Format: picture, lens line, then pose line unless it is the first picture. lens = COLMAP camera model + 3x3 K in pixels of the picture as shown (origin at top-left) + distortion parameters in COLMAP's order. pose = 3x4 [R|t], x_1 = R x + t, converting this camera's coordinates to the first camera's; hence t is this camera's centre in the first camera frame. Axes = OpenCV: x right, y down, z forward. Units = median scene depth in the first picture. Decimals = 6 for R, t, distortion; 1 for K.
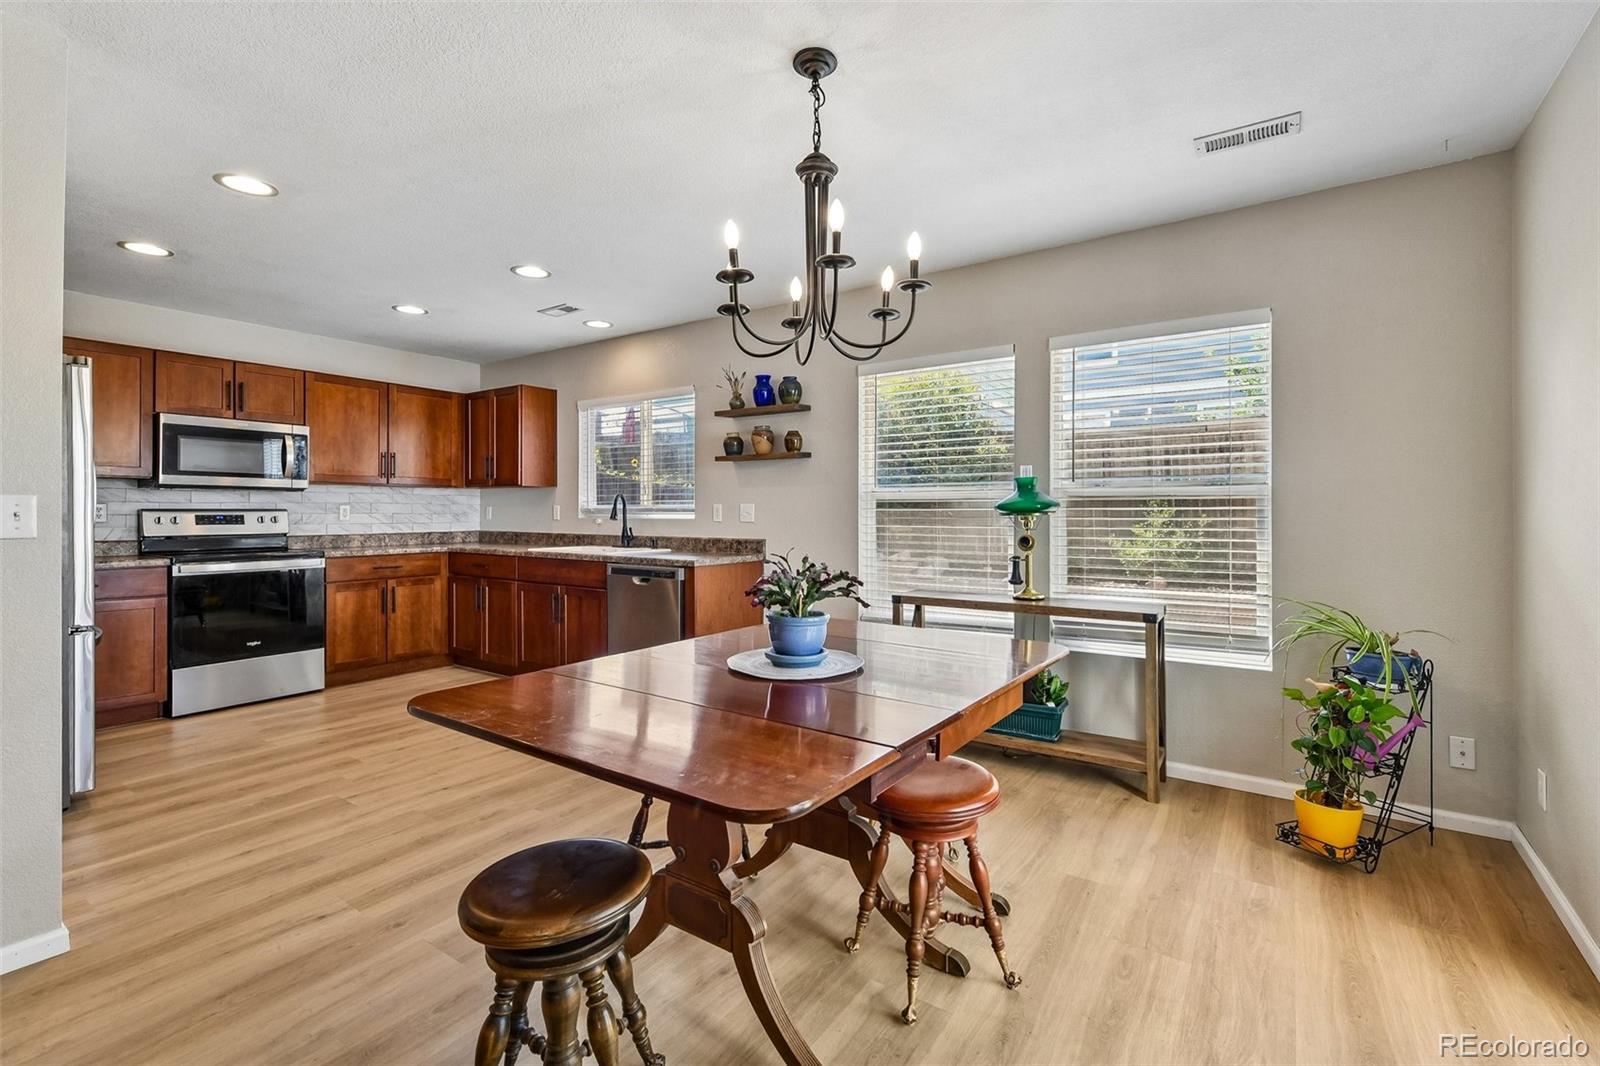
lens RADIAL K [[713.0, 0, 812.5], [0, 713.0, 512.8], [0, 0, 1]] dist [0.007181, -0.001900]
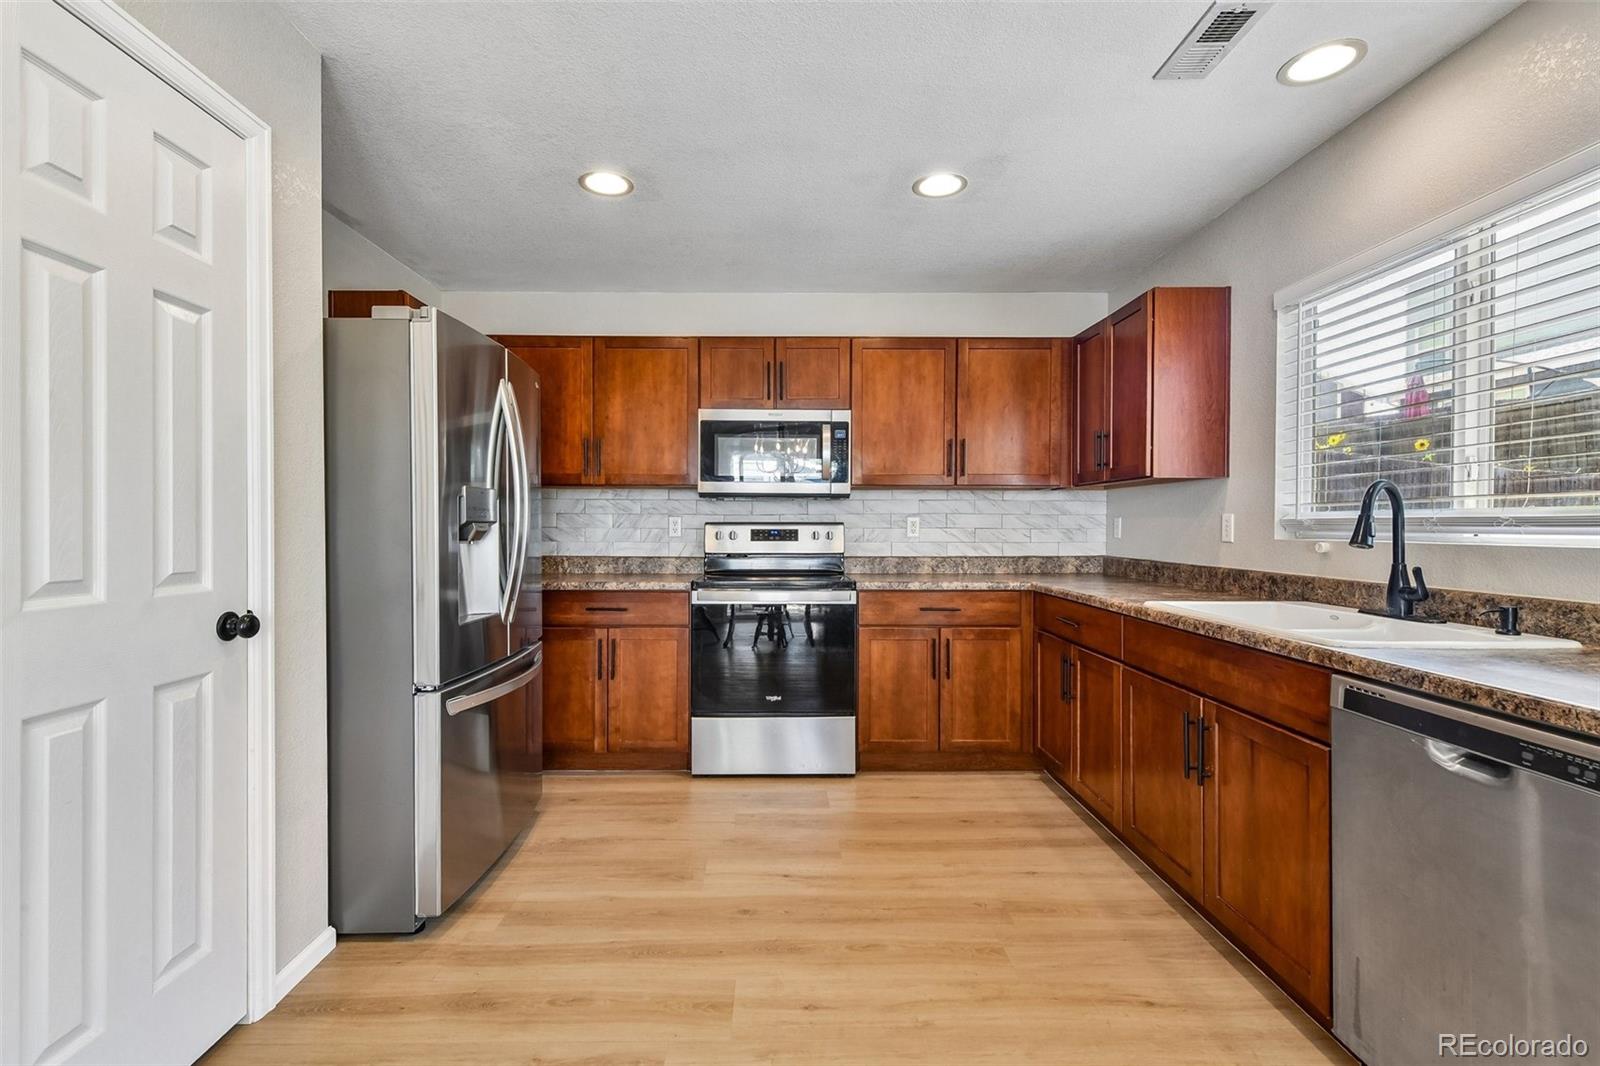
lens RADIAL K [[713.0, 0, 783.8], [0, 713.0, 532.9], [0, 0, 1]] dist [0.007181, -0.001900]
pose [[0.568089, 0.009620, -0.822911, -0.134762], [-0.003316, 0.999950, 0.009401, -0.000486], [0.822961, -0.002612, 0.568092, 0.512652]]
